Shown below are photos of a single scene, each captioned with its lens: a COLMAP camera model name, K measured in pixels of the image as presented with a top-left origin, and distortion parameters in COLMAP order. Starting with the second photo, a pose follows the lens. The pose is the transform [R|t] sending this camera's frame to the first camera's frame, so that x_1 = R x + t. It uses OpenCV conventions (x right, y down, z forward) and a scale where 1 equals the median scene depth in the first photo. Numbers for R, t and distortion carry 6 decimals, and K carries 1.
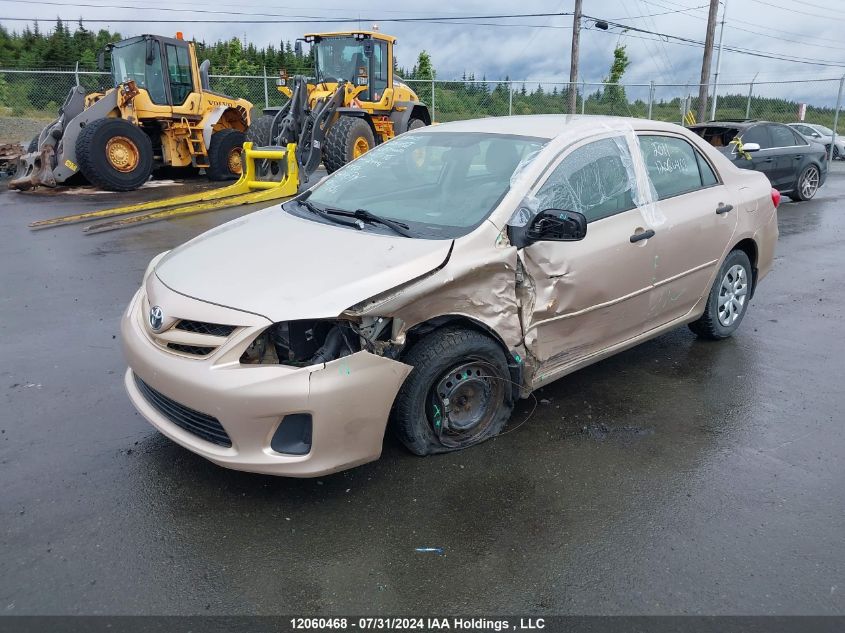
lens RADIAL K [[653.0, 0, 415.9], [0, 653.0, 316.0], [0, 0, 1]] dist [0.016083, -0.025259]
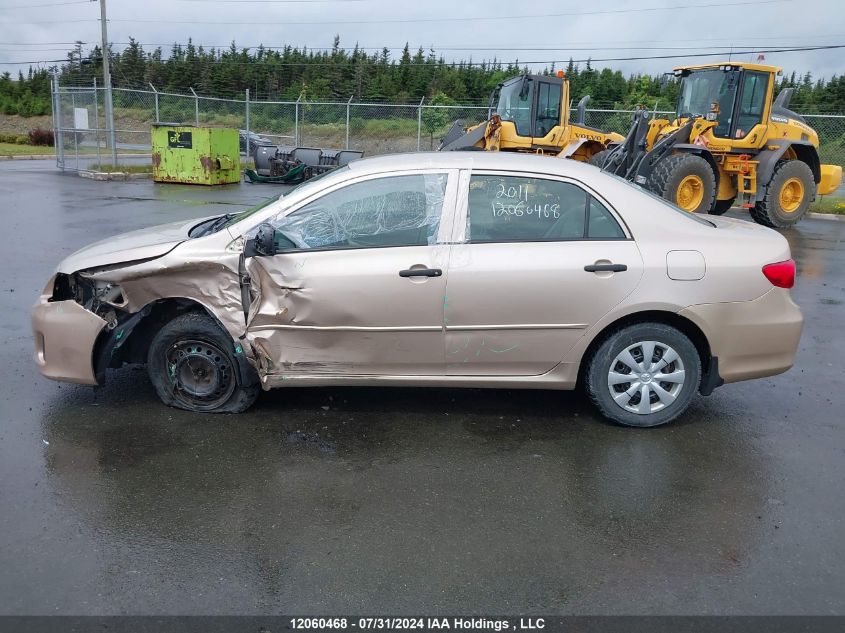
lens RADIAL K [[653.0, 0, 415.9], [0, 653.0, 316.0], [0, 0, 1]] dist [0.016083, -0.025259]
pose [[0.763335, 0.194819, -0.615927, 0.215606], [-0.223619, 0.974184, 0.030999, -0.019553], [0.606065, 0.114070, 0.787193, 0.051793]]
